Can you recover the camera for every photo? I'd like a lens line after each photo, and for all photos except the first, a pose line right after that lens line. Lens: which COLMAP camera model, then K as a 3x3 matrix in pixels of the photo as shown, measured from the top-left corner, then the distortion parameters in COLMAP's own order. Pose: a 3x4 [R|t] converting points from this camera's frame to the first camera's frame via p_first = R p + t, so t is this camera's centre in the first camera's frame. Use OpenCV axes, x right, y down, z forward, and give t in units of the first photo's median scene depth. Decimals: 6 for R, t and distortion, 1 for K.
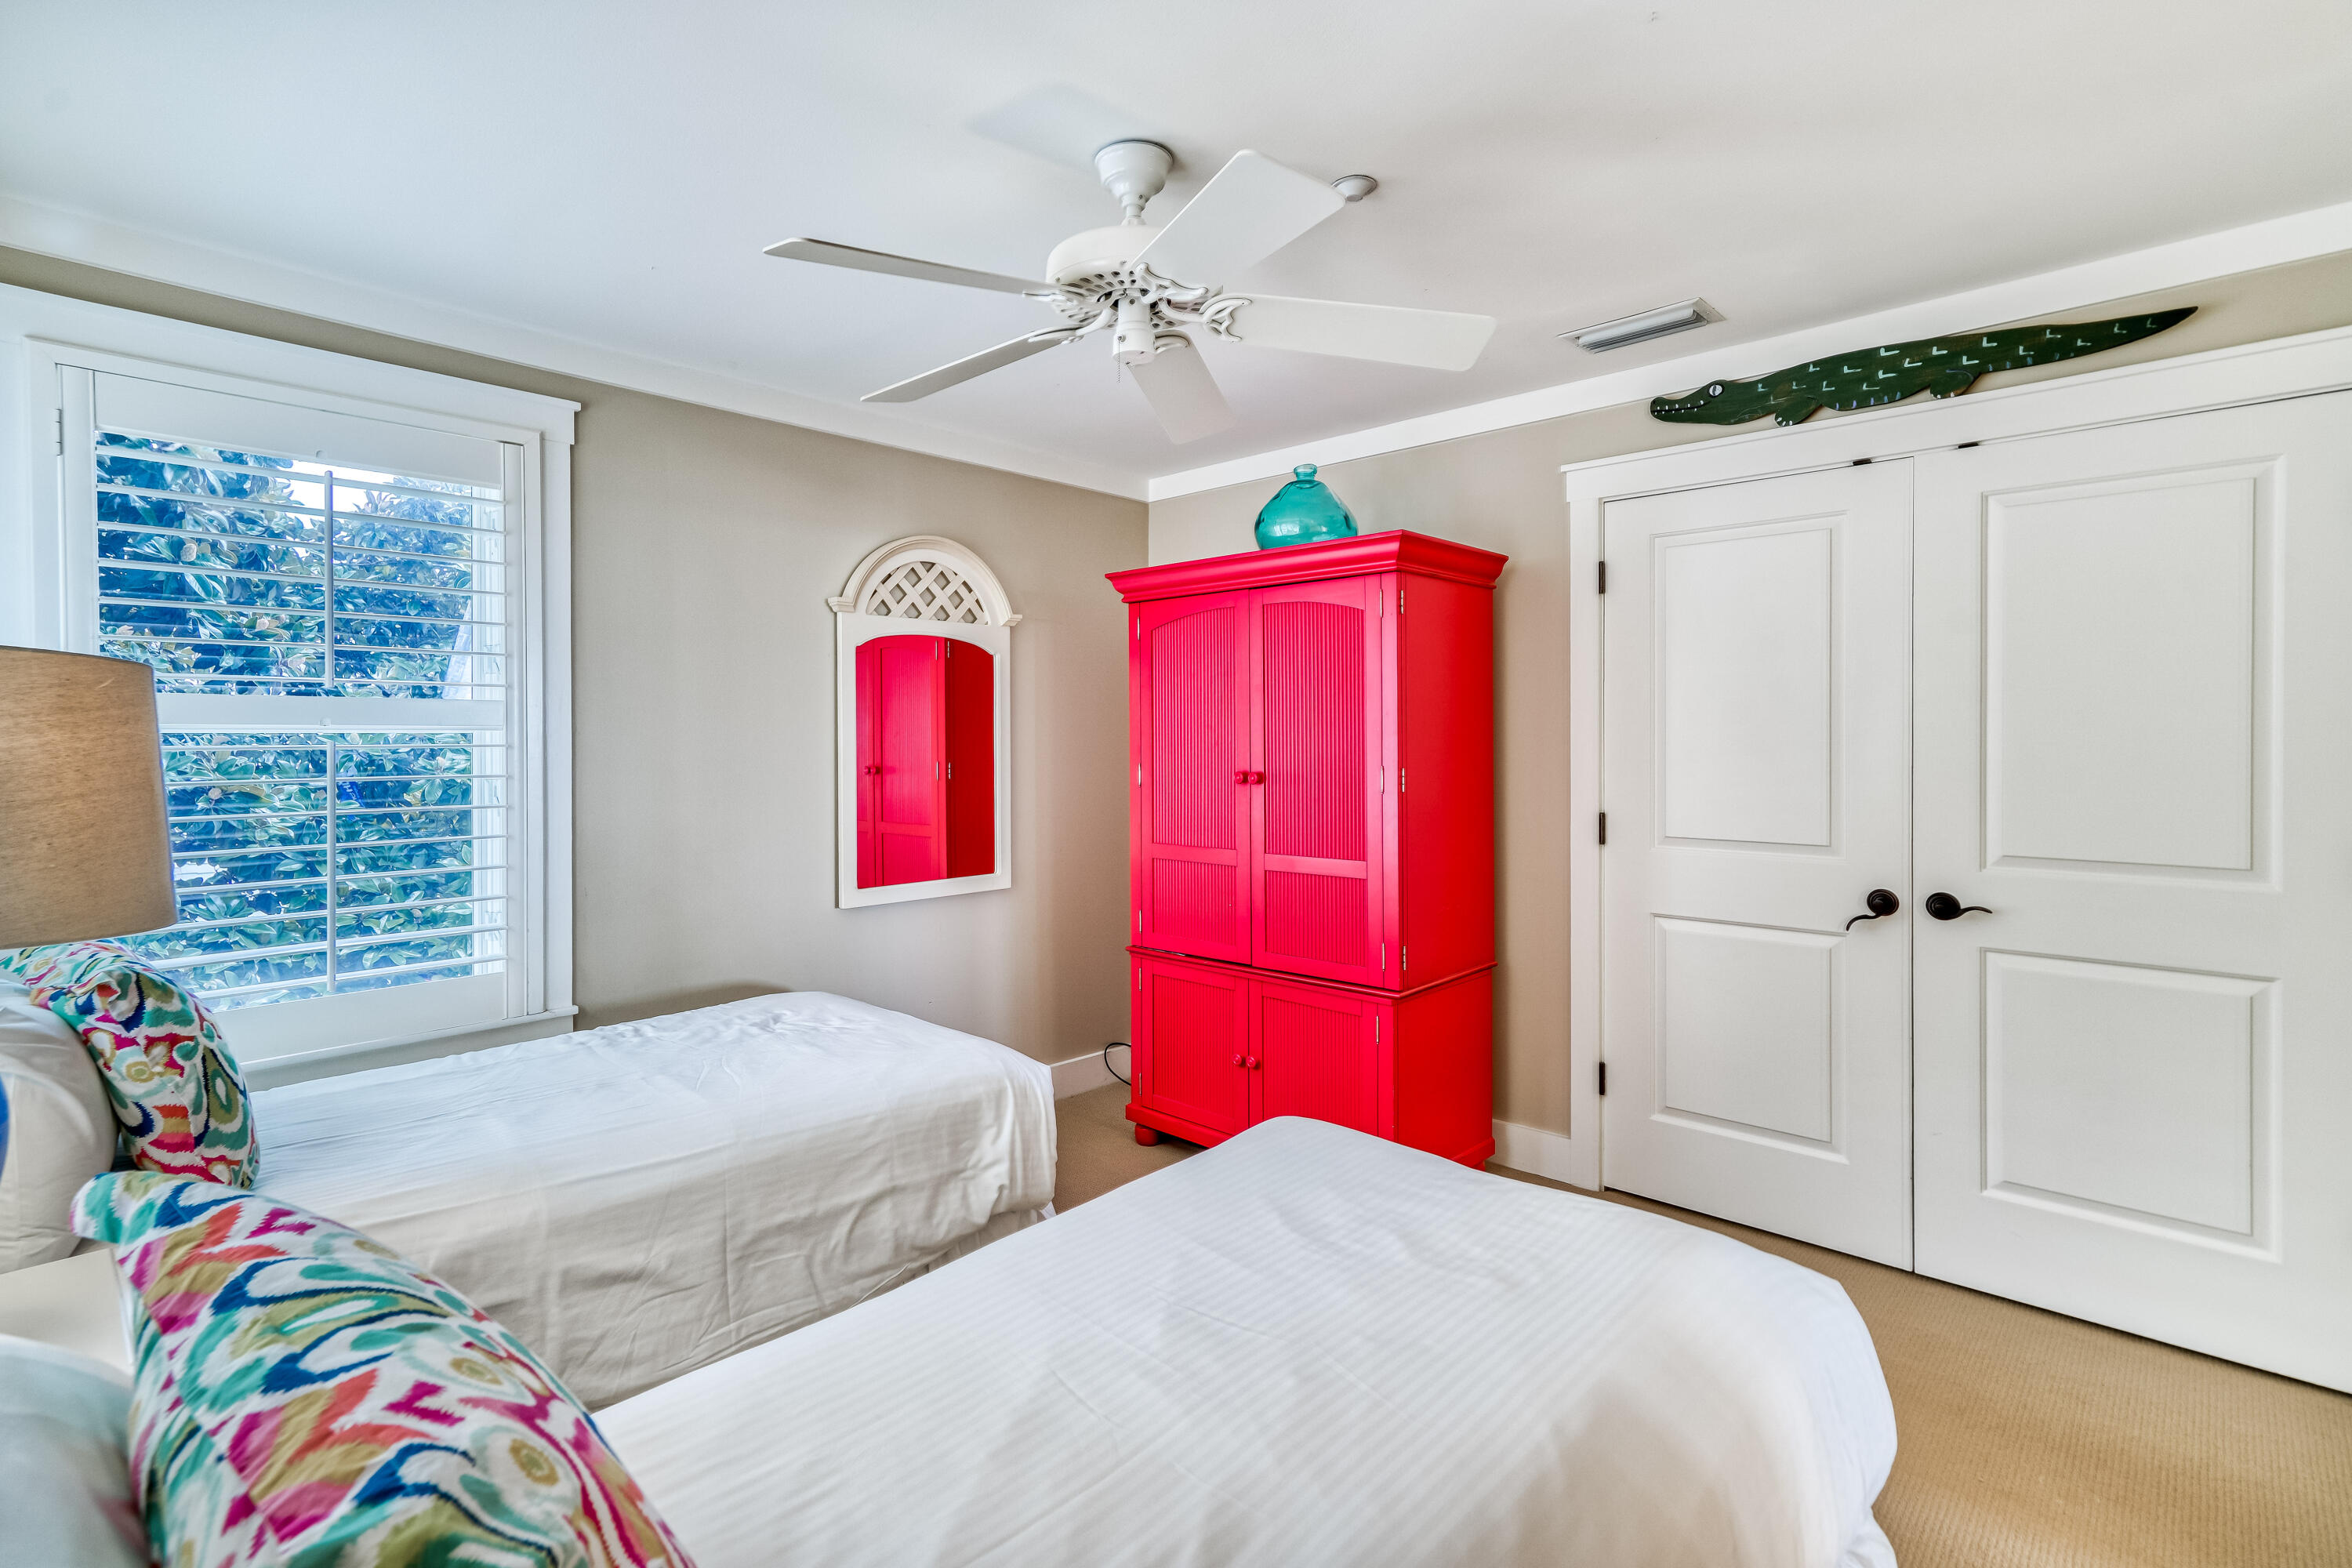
lens RADIAL K [[1105.5, 0, 1139.6], [0, 1105.5, 745.3], [0, 0, 1]] dist [0.004446, 0.003172]
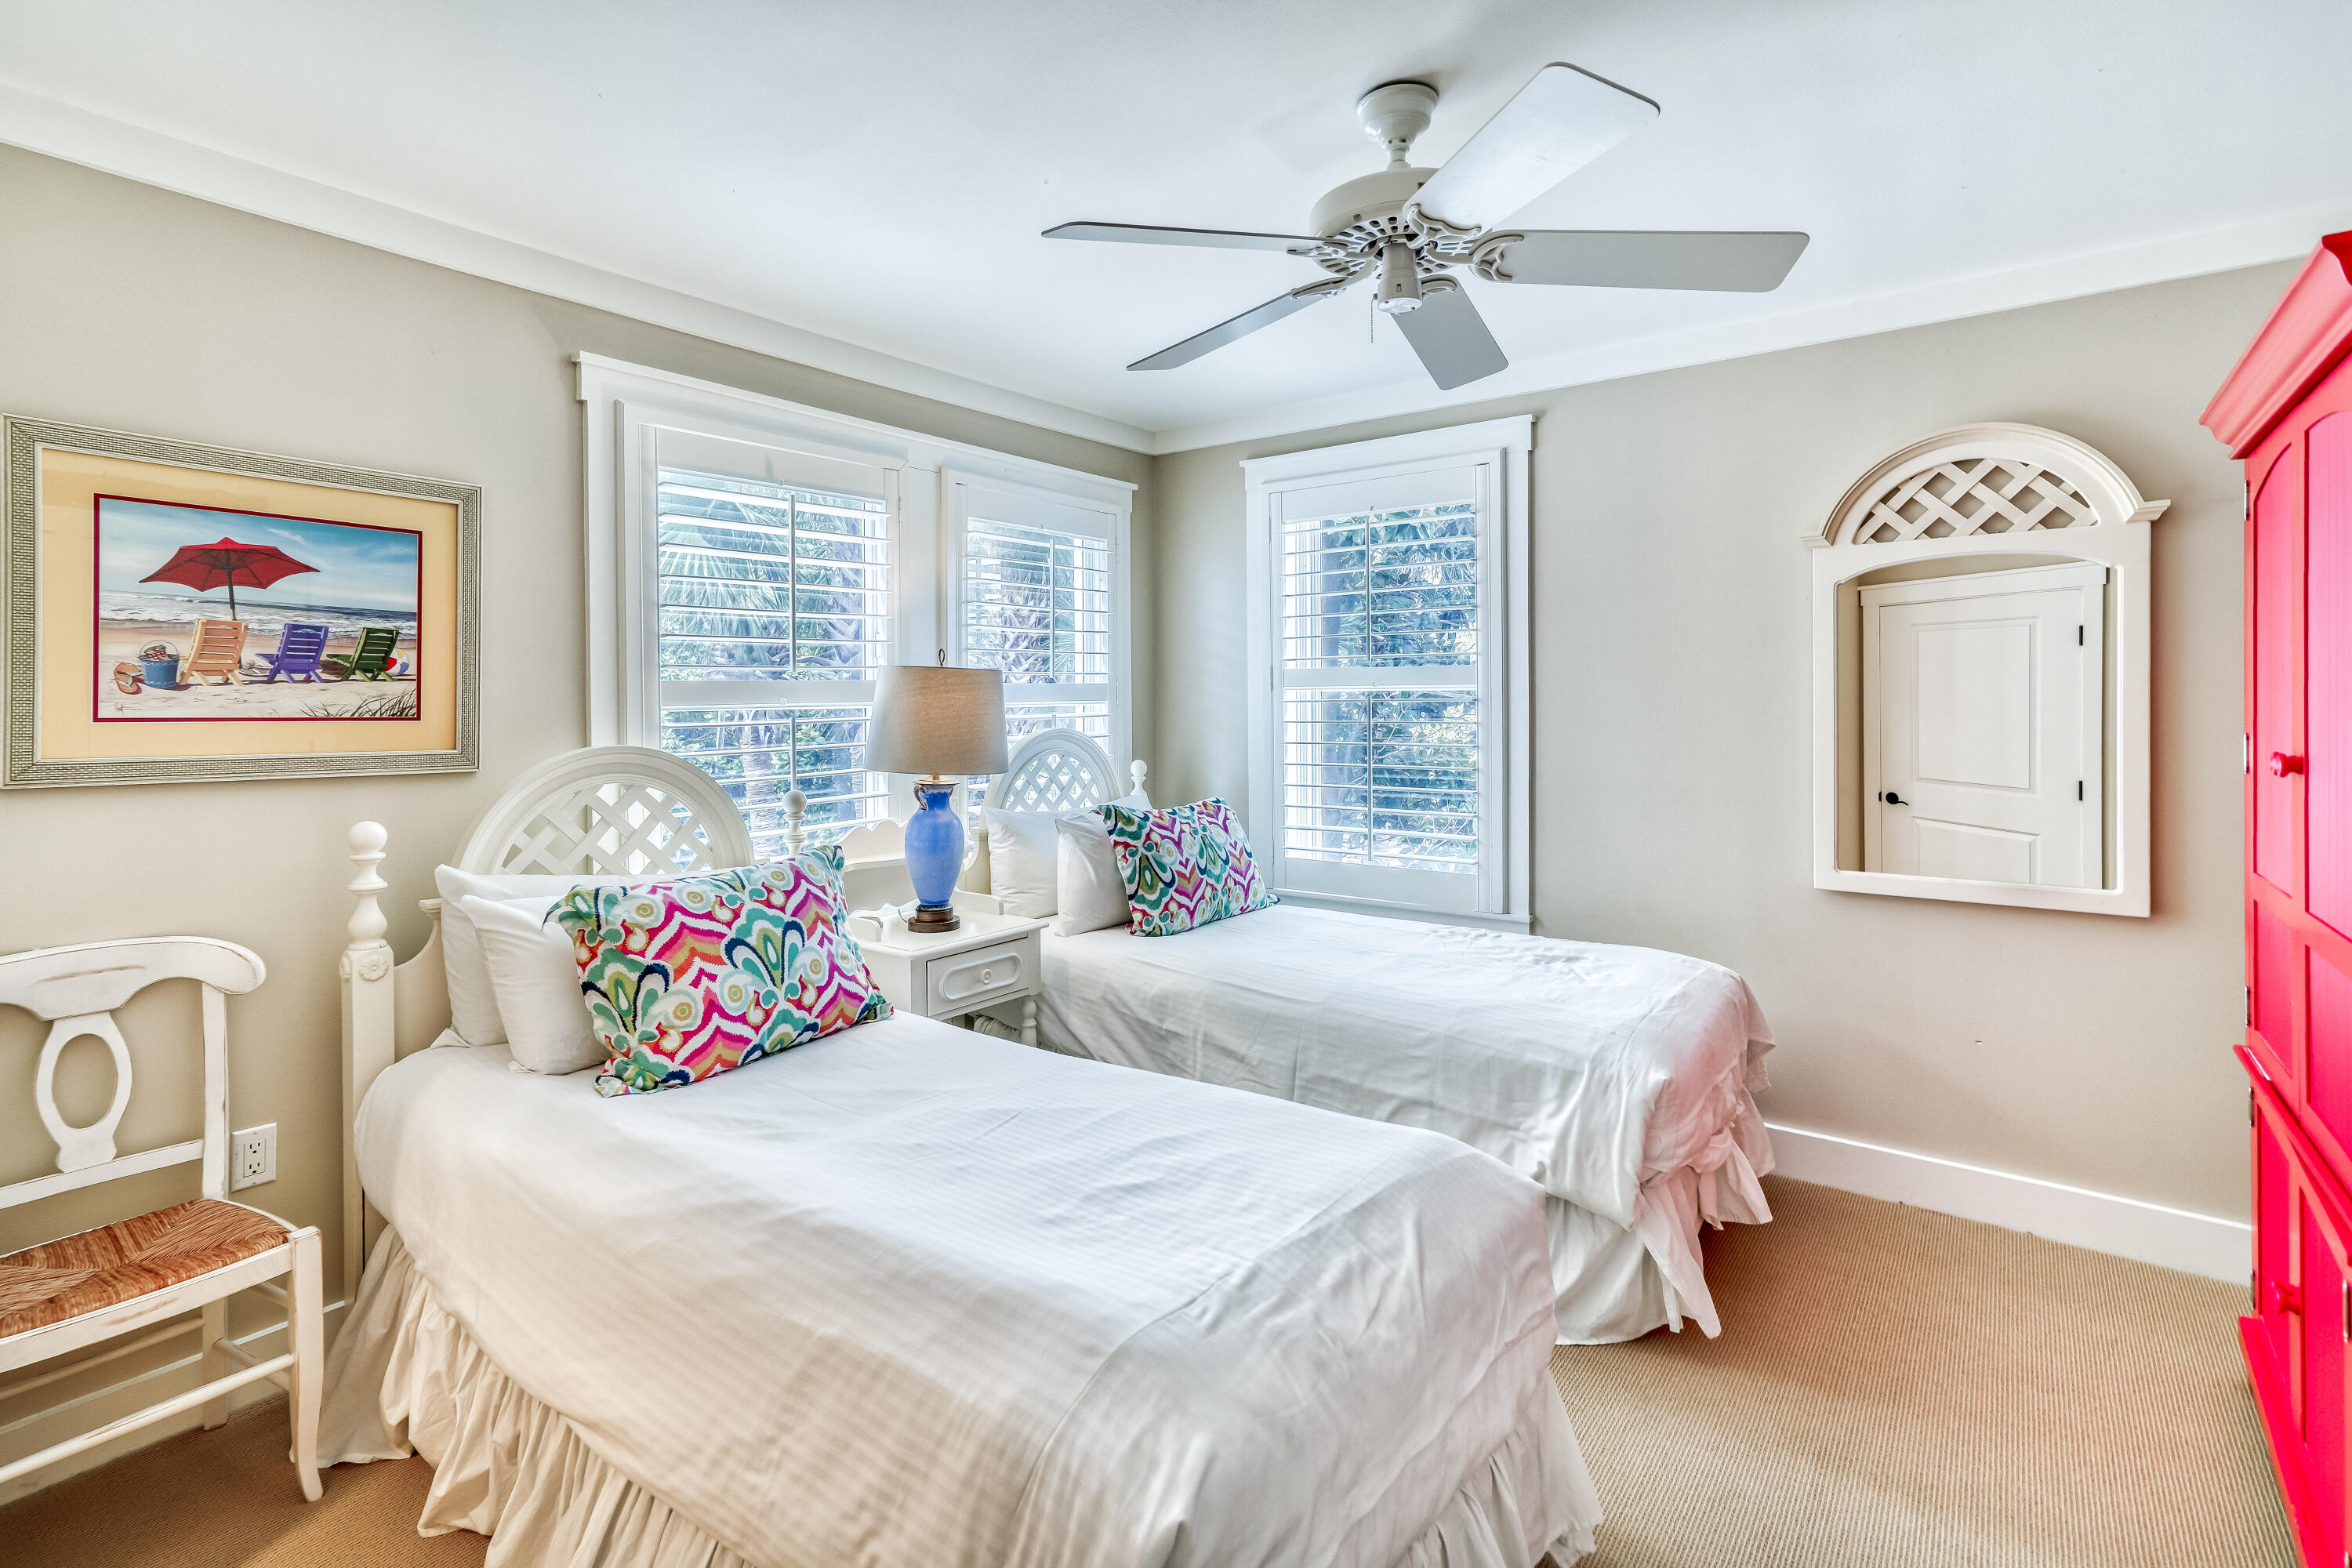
lens RADIAL K [[1105.5, 0, 1159.7], [0, 1105.5, 702.3], [0, 0, 1]] dist [0.004446, 0.003172]
pose [[0.122436, 0.004128, -0.992468, 0.519699], [-0.000461, 0.999991, 0.004102, -0.001857], [0.992476, -0.000045, 0.122437, 0.370964]]
